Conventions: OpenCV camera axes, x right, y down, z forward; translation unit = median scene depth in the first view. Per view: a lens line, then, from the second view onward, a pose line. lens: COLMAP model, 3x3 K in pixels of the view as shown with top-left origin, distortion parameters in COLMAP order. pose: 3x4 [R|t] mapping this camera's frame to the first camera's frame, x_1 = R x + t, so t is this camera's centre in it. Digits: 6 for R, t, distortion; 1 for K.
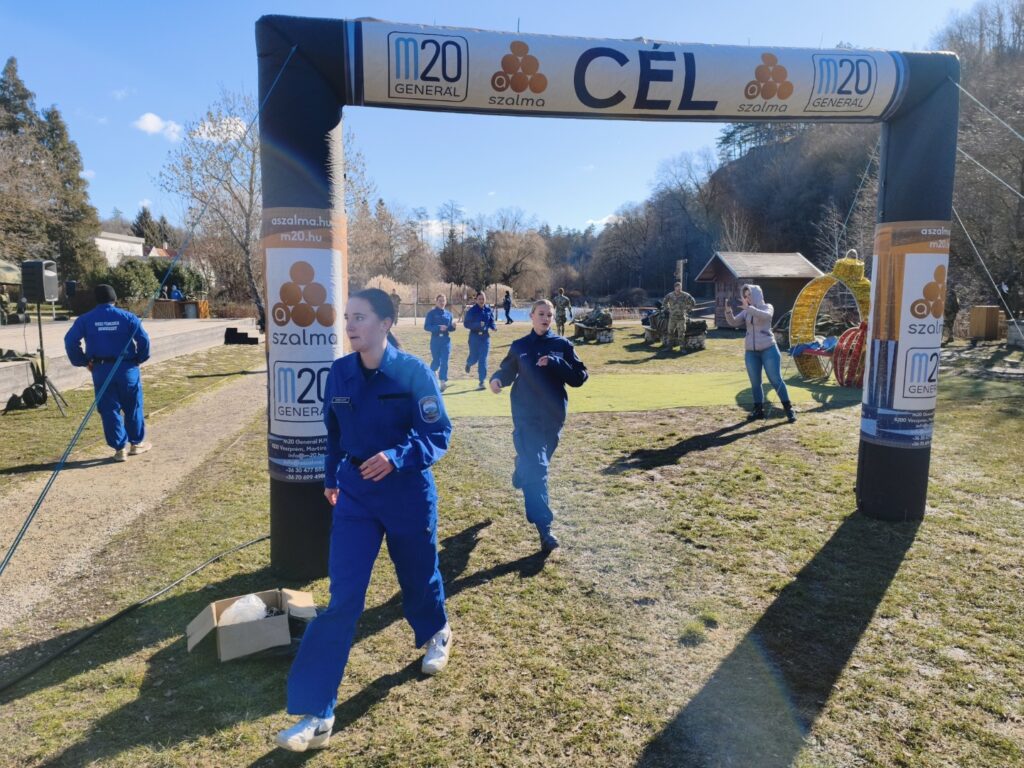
lens RADIAL K [[685.0, 0, 502.8], [0, 685.0, 362.0], [0, 0, 1]] dist [0.046797, -0.025572]
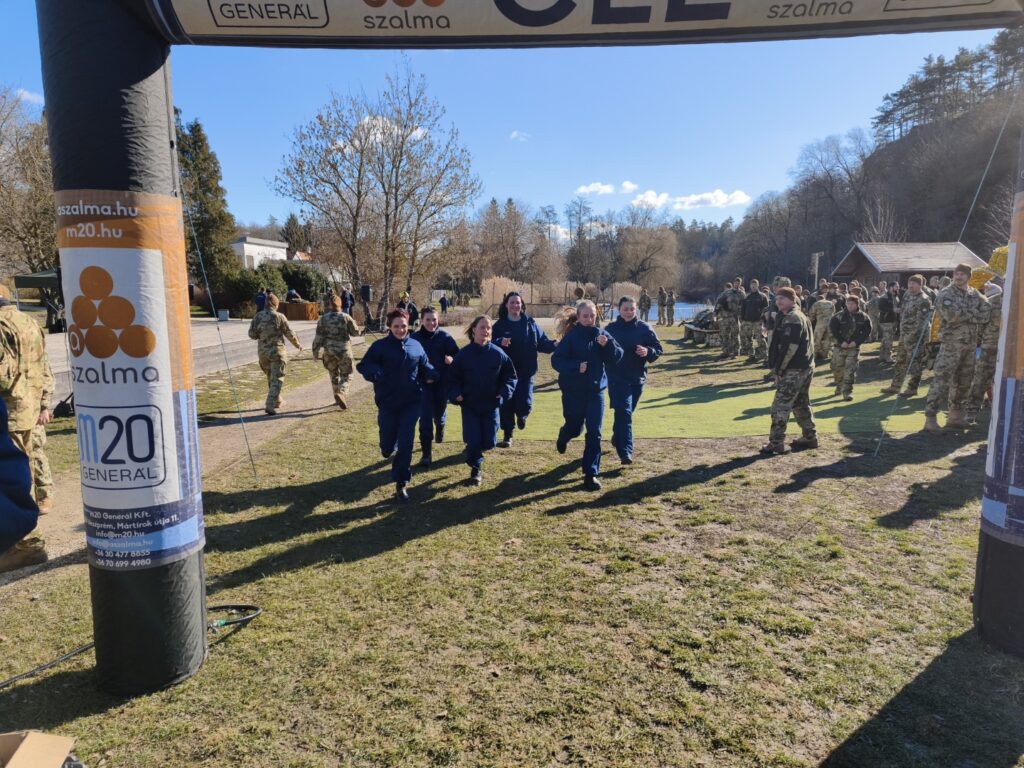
lens RADIAL K [[685.0, 0, 507.4], [0, 685.0, 378.3], [0, 0, 1]] dist [0.046797, -0.025572]
pose [[0.984210, 0.013746, -0.176469, 0.192261], [-0.009140, 0.999597, 0.026886, -0.040840], [0.176768, -0.024849, 0.983939, 0.277642]]
